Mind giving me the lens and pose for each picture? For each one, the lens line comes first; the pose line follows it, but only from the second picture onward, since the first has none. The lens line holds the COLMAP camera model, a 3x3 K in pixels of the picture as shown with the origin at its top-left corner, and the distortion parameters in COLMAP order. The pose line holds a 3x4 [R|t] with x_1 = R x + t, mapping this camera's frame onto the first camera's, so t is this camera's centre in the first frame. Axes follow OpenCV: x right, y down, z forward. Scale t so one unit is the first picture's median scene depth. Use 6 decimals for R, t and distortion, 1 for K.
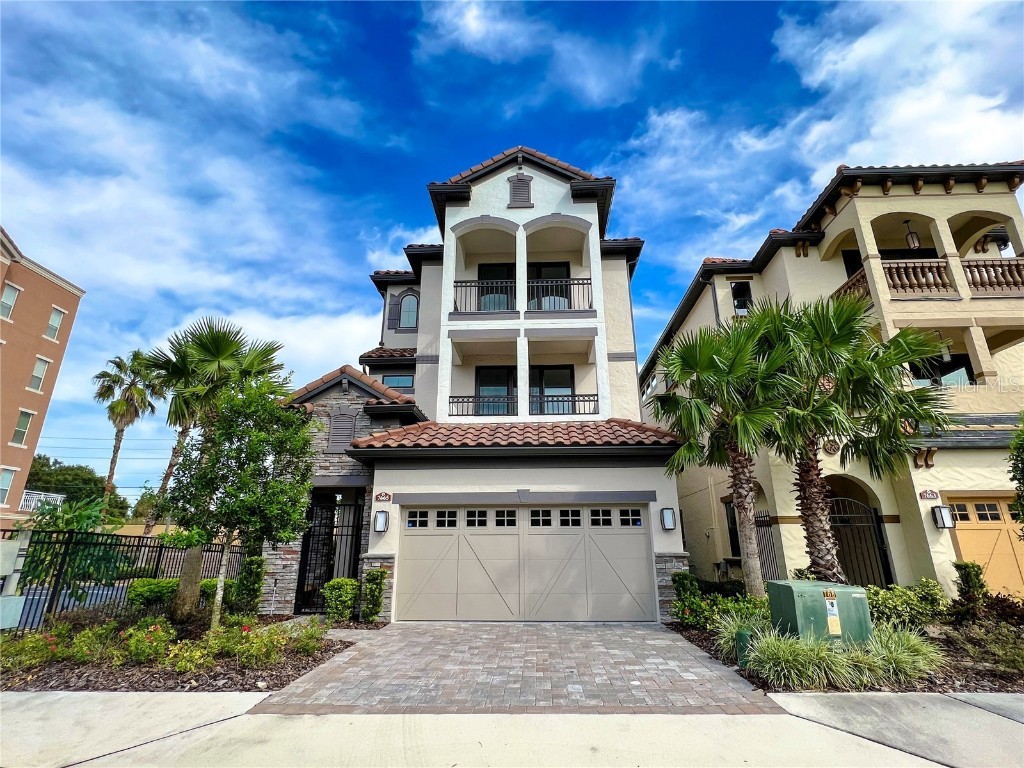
lens RADIAL K [[507.1, 0, 510.6], [0, 507.1, 381.2], [0, 0, 1]] dist [-0.002755, -0.000732]
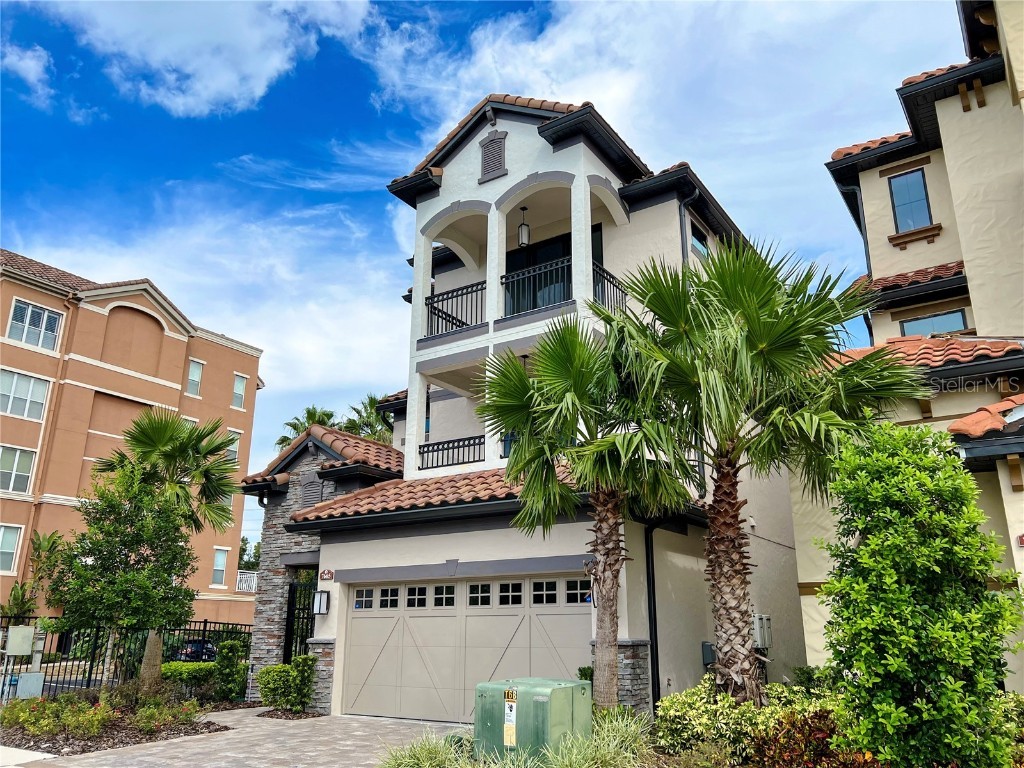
lens RADIAL K [[777.4, 0, 511.0], [0, 777.4, 390.6], [0, 0, 1]] dist [0.001158, -0.001453]
pose [[0.856542, -0.150797, -0.493555, 0.741036], [0.160493, 0.986770, -0.022962, -0.006301], [0.490488, -0.059544, 0.869412, -0.002979]]
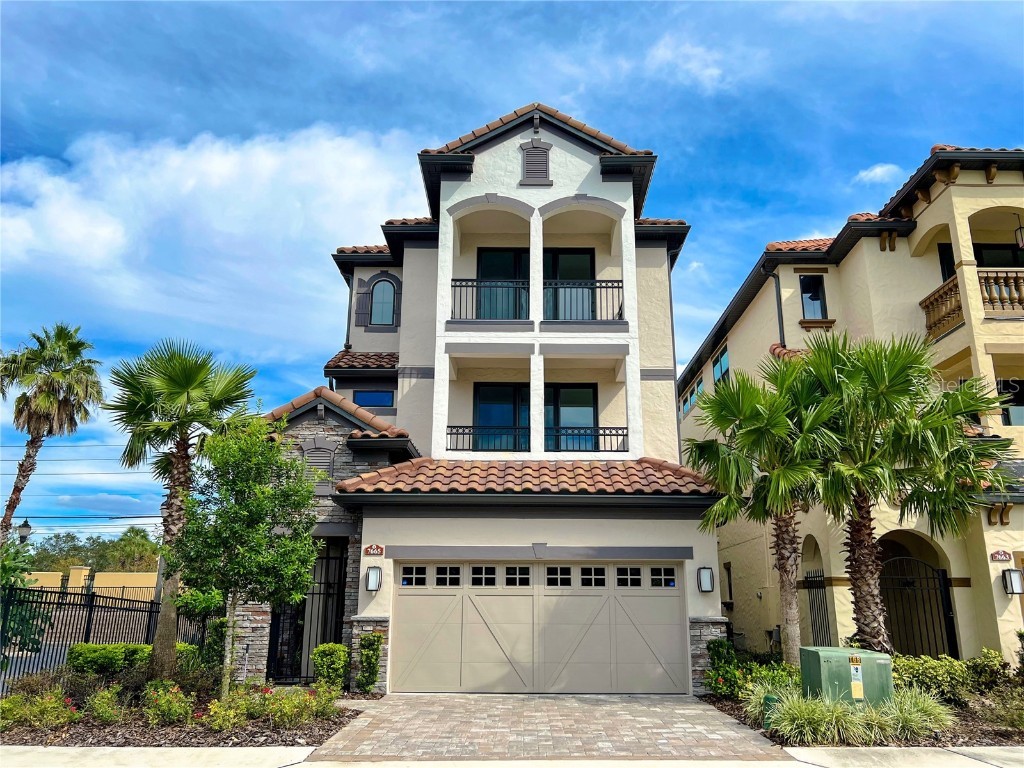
lens RADIAL K [[777.4, 0, 510.8], [0, 777.4, 392.1], [0, 0, 1]] dist [0.001158, -0.001453]
pose [[0.999326, 0.018253, 0.031858, -0.068888], [-0.019717, 0.998734, 0.046283, -0.100486], [-0.030972, -0.046880, 0.998420, -0.294505]]
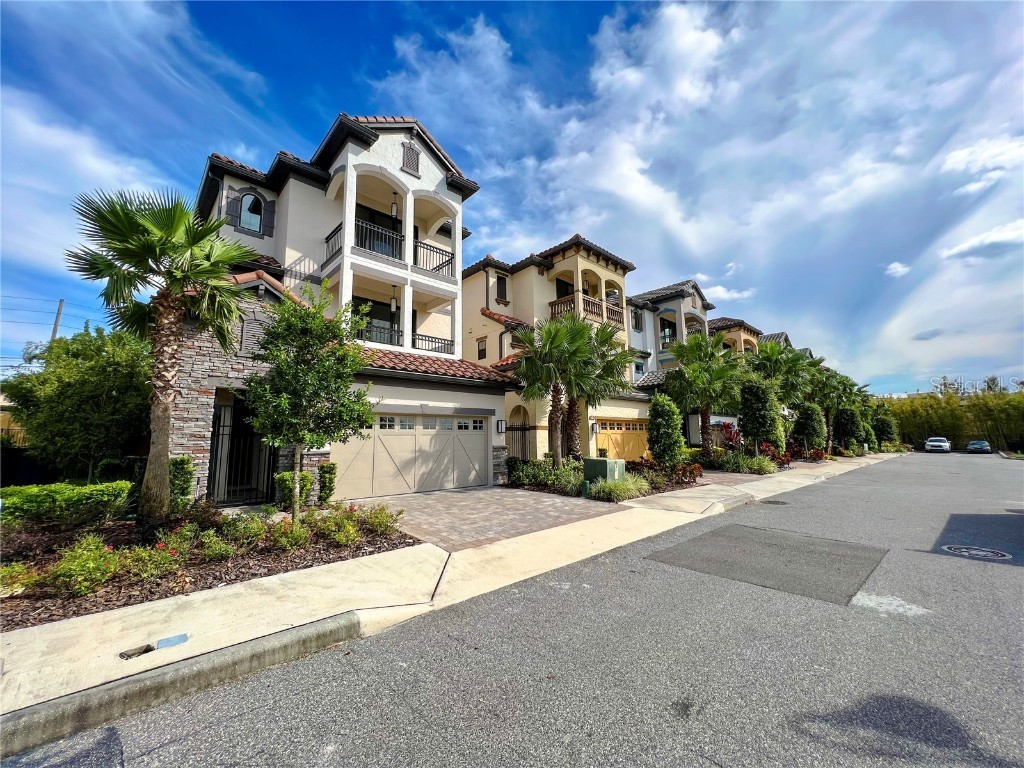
lens RADIAL K [[409.6, 0, 508.0], [0, 409.6, 384.0], [0, 0, 1]] dist [-0.004608, 0.002014]
pose [[0.705107, 0.091100, 0.703225, -0.606293], [-0.216171, 0.972123, 0.090815, 0.007274], [-0.675348, -0.216051, 0.705143, 0.058613]]
